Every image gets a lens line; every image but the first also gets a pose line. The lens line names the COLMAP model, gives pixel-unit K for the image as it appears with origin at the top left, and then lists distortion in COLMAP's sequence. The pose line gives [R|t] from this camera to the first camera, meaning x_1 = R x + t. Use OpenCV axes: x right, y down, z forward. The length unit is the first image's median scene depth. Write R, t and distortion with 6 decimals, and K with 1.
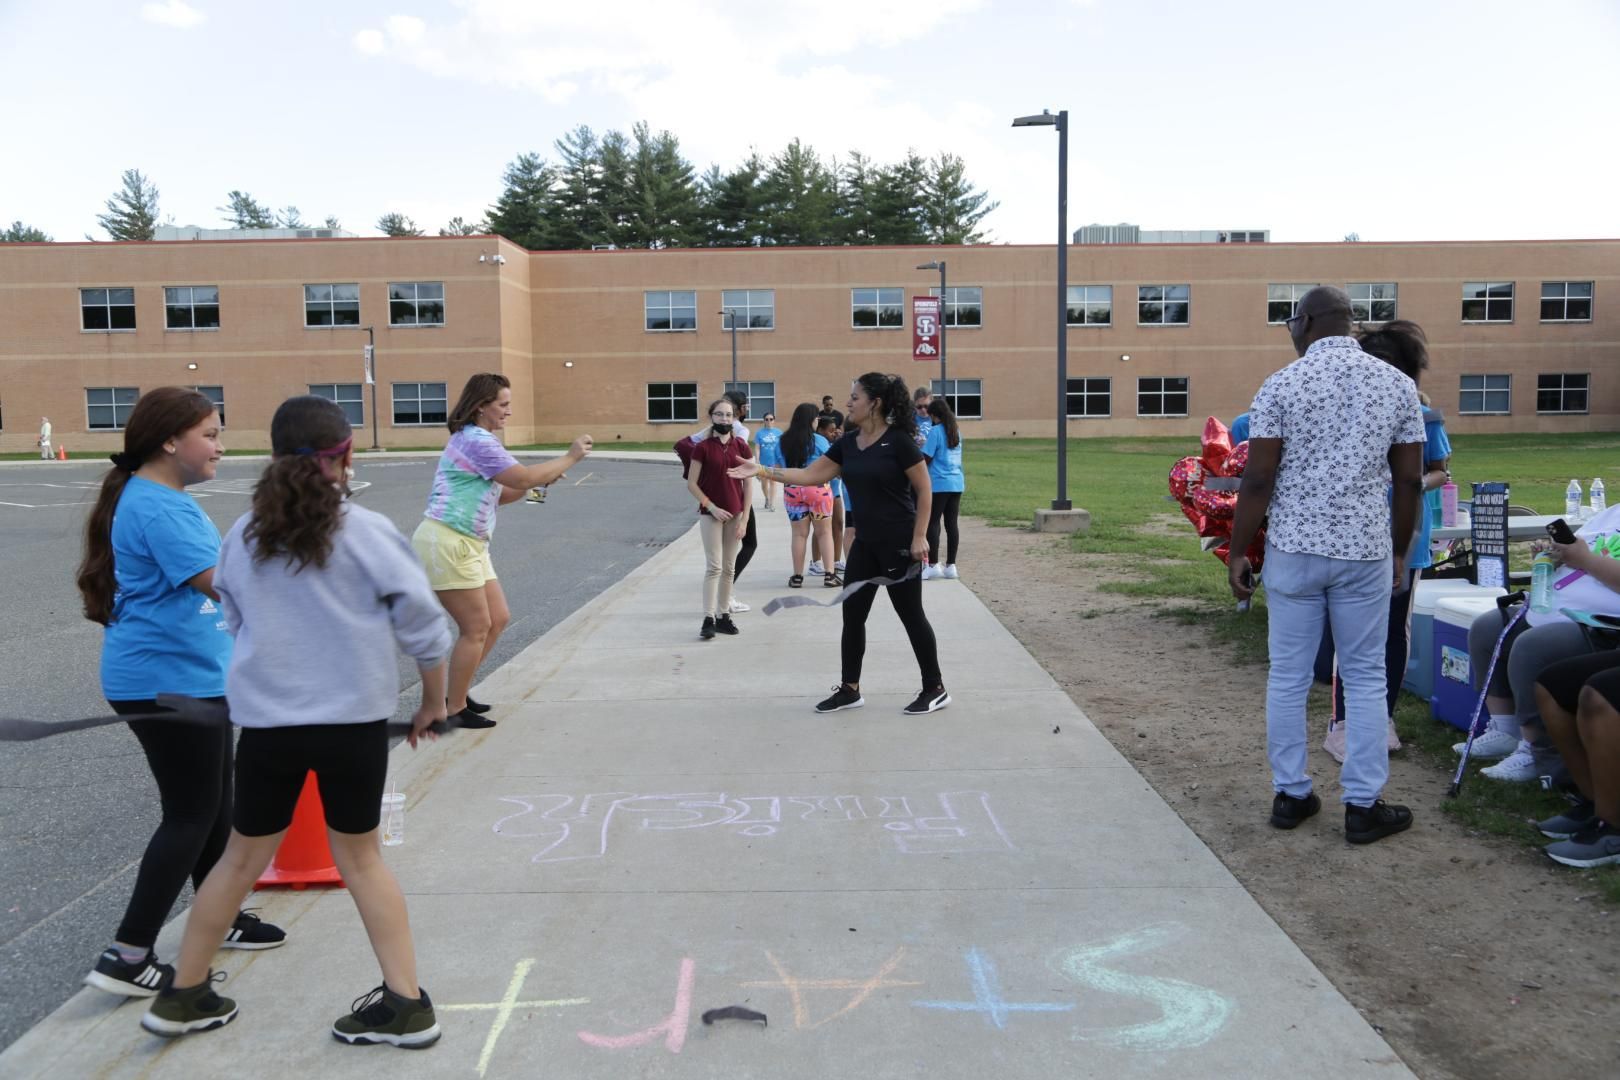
lens RADIAL K [[1345.8, 0, 810.0], [0, 1345.8, 540.0], [0, 0, 1]] dist [-0.032485, -0.086943]
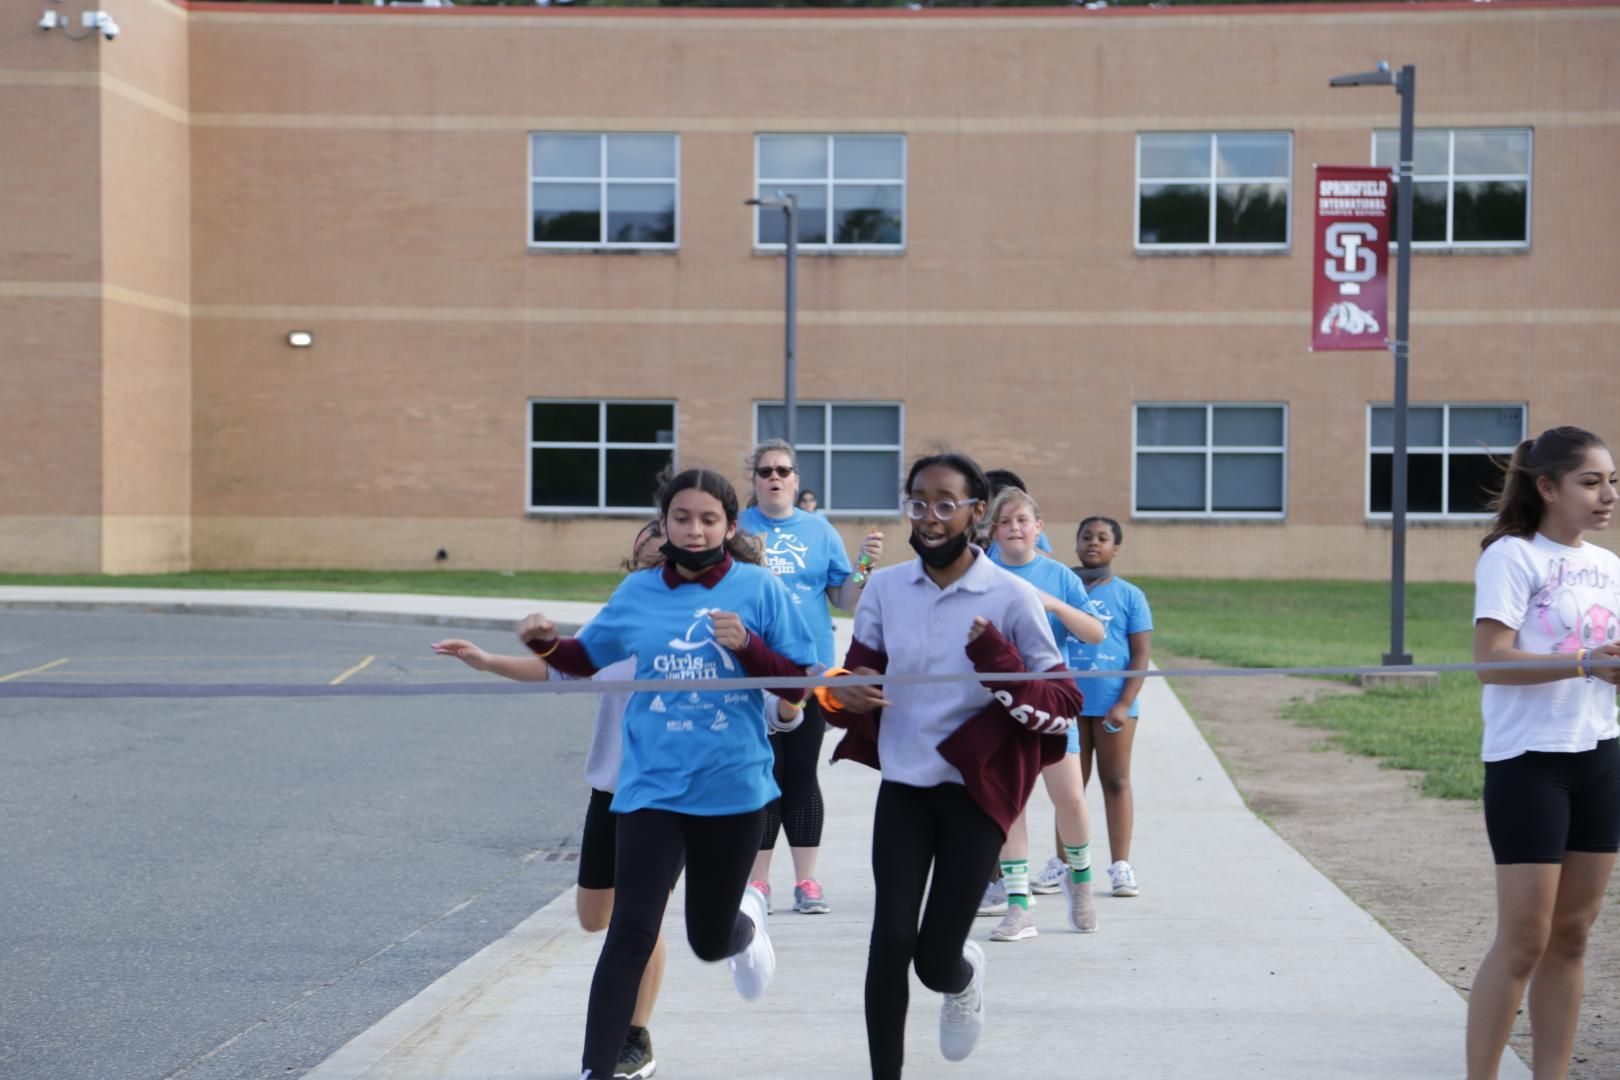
lens RADIAL K [[4838.9, 0, 780.6], [0, 4838.9, 538.8], [0, 0, 1]] dist [0.795479, -0.434468]
pose [[0.999025, 0.020110, -0.039302, -0.008606], [-0.023309, 0.996301, -0.082710, 0.019875], [0.037494, 0.083545, 0.995798, -0.231831]]
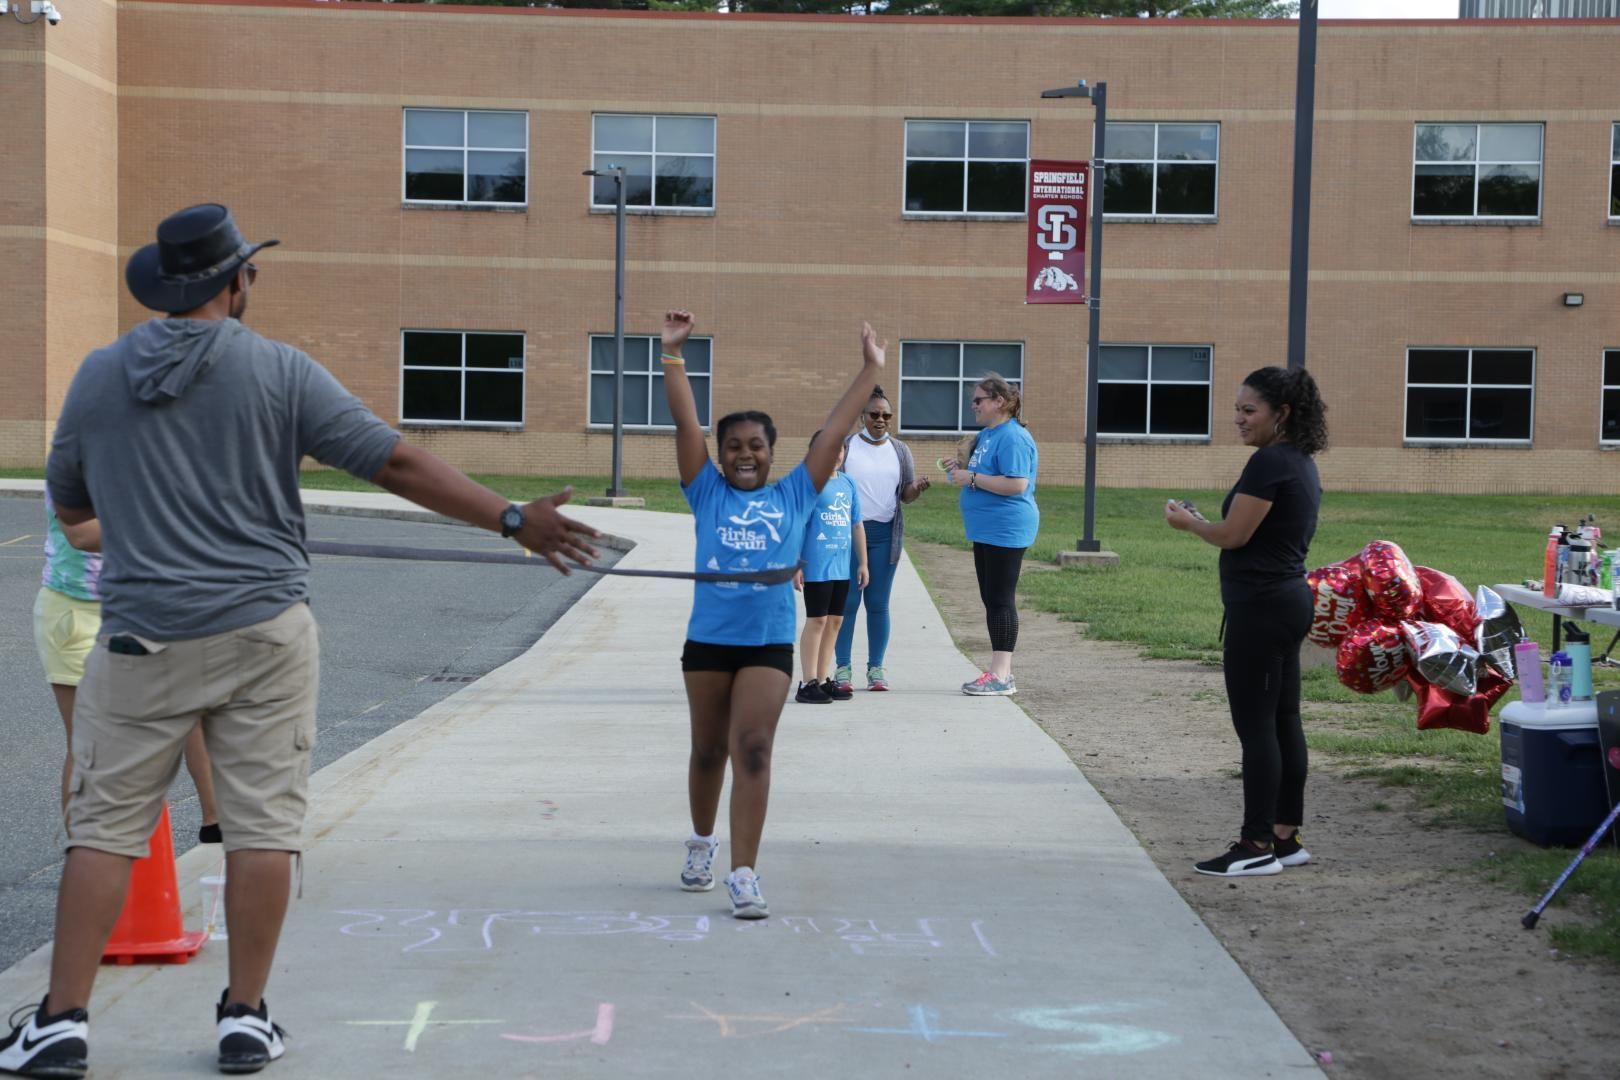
lens RADIAL K [[6305.1, 0, 890.5], [0, 6305.1, 596.1], [0, 0, 1]] dist [1.255717, -1.523747]
pose [[0.999526, 0.030202, 0.006014, 0.020300], [-0.029746, 0.997423, -0.065290, 0.092134], [-0.007970, 0.065080, 0.997848, -0.989768]]
